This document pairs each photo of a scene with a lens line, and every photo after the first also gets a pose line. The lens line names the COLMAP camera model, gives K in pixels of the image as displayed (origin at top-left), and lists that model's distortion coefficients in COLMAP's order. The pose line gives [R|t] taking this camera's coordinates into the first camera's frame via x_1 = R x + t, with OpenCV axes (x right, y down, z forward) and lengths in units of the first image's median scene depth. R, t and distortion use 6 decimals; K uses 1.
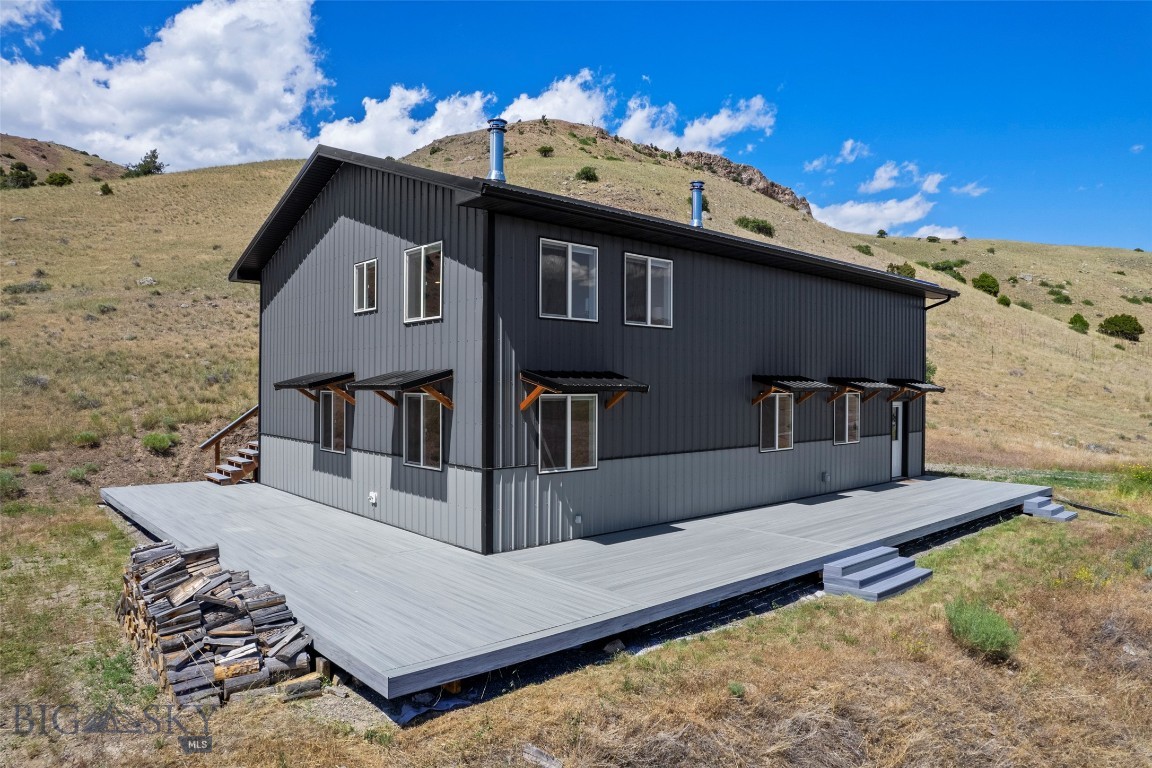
lens RADIAL K [[741.8, 0, 578.7], [0, 741.8, 385.2], [0, 0, 1]] dist [-0.069805, 0.055197]
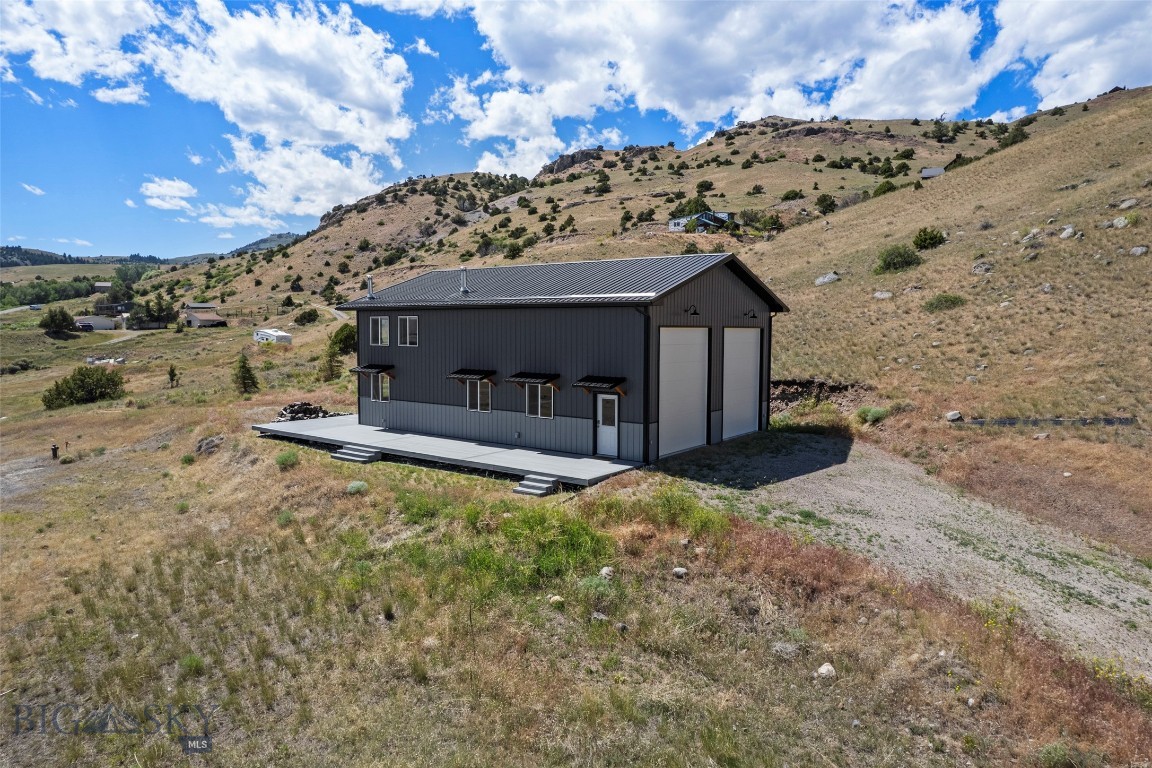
lens RADIAL K [[741.8, 0, 578.7], [0, 741.8, 385.2], [0, 0, 1]] dist [-0.069805, 0.055197]
pose [[0.198089, 0.075093, -0.977303, 2.426699], [-0.001905, 0.997089, 0.076227, -0.132362], [0.980182, -0.013238, 0.197656, 1.039862]]
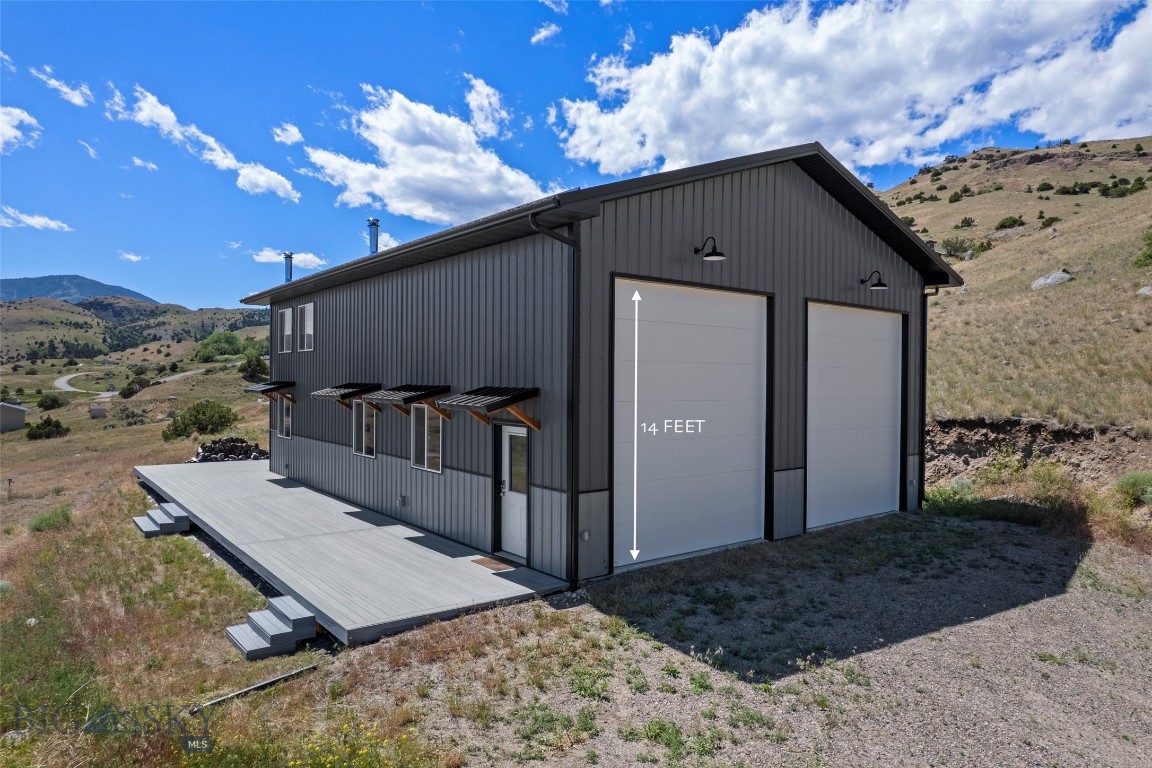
lens RADIAL K [[739.0, 0, 578.1], [0, 739.0, 385.6], [0, 0, 1]] dist [-0.082294, 0.076079]
pose [[-0.063444, 0.005299, -0.997971, 1.495023], [-0.007355, 0.999956, 0.005777, -0.021392], [0.997958, 0.007706, -0.063403, 1.604106]]
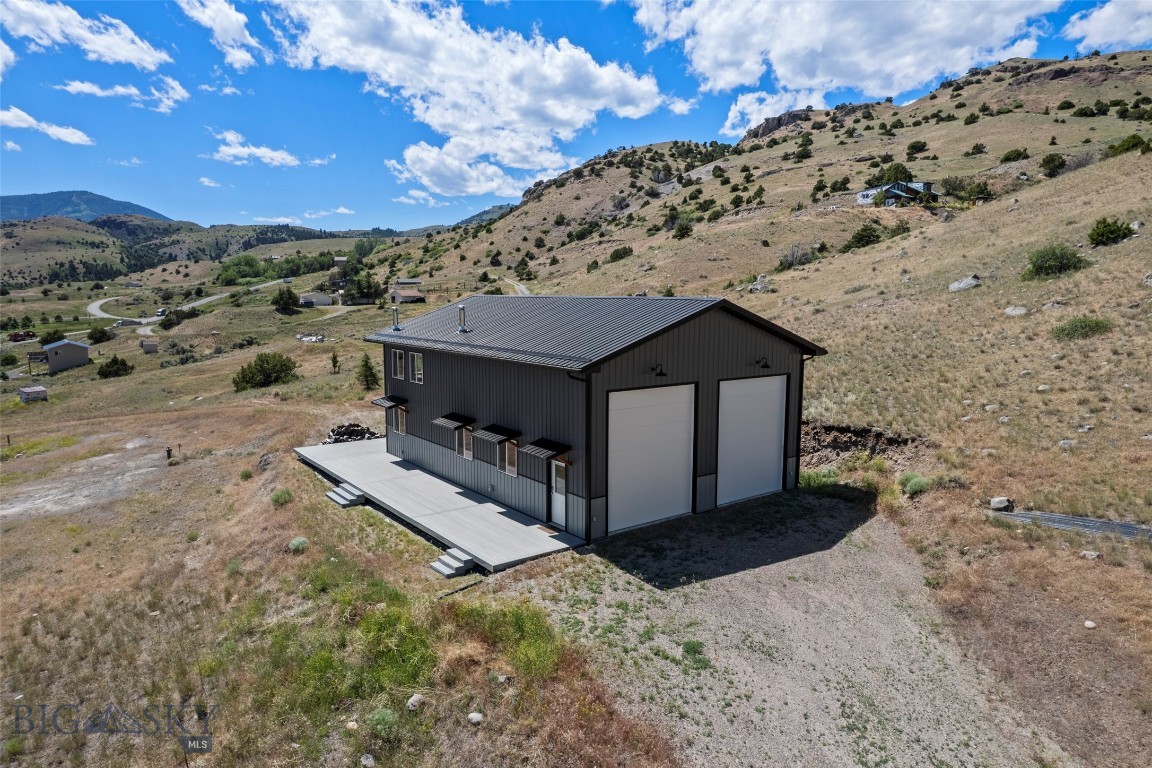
lens RADIAL K [[739.0, 0, 578.1], [0, 739.0, 385.6], [0, 0, 1]] dist [-0.082294, 0.076079]
pose [[-0.082494, 0.122237, -0.989067, 2.289916], [-0.002601, 0.992420, 0.122868, -0.348817], [0.996588, 0.012708, -0.081551, 1.656883]]
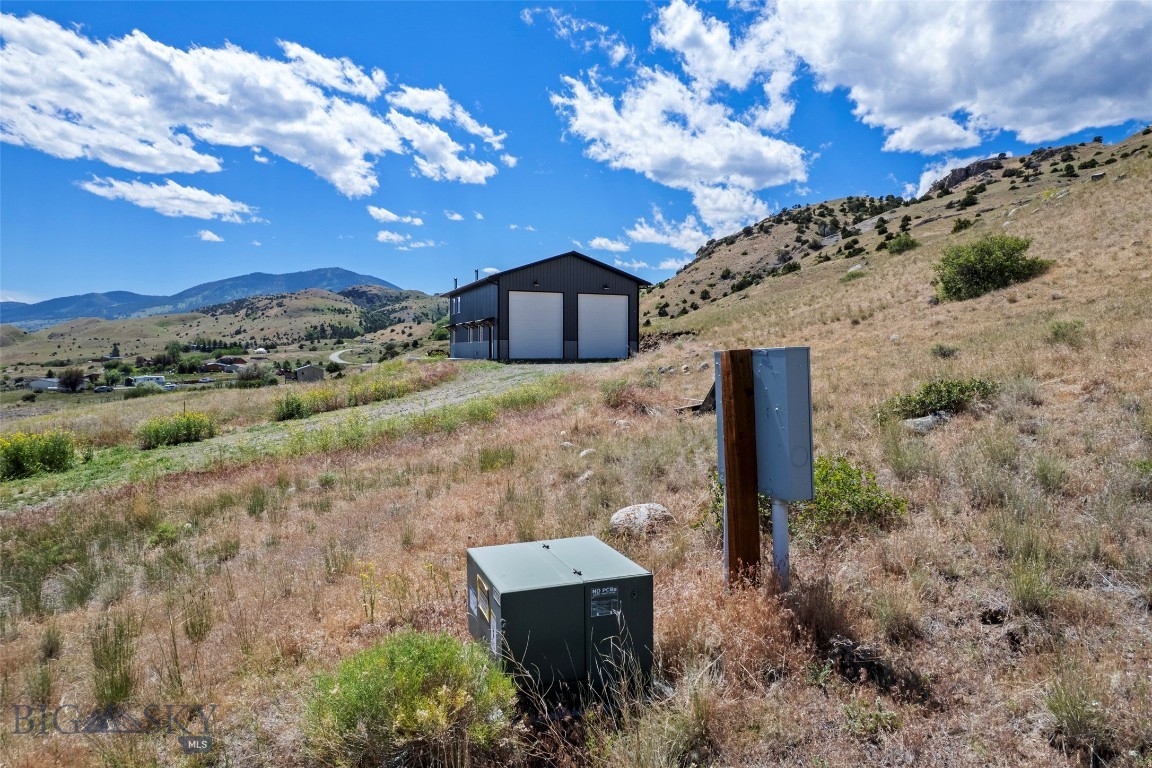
lens RADIAL K [[739.0, 0, 578.1], [0, 739.0, 385.6], [0, 0, 1]] dist [-0.082294, 0.076079]
pose [[-0.346426, 0.034175, -0.937455, 3.894561], [-0.002855, 0.999293, 0.037484, 0.179971], [0.938073, 0.015662, -0.346083, 3.128535]]
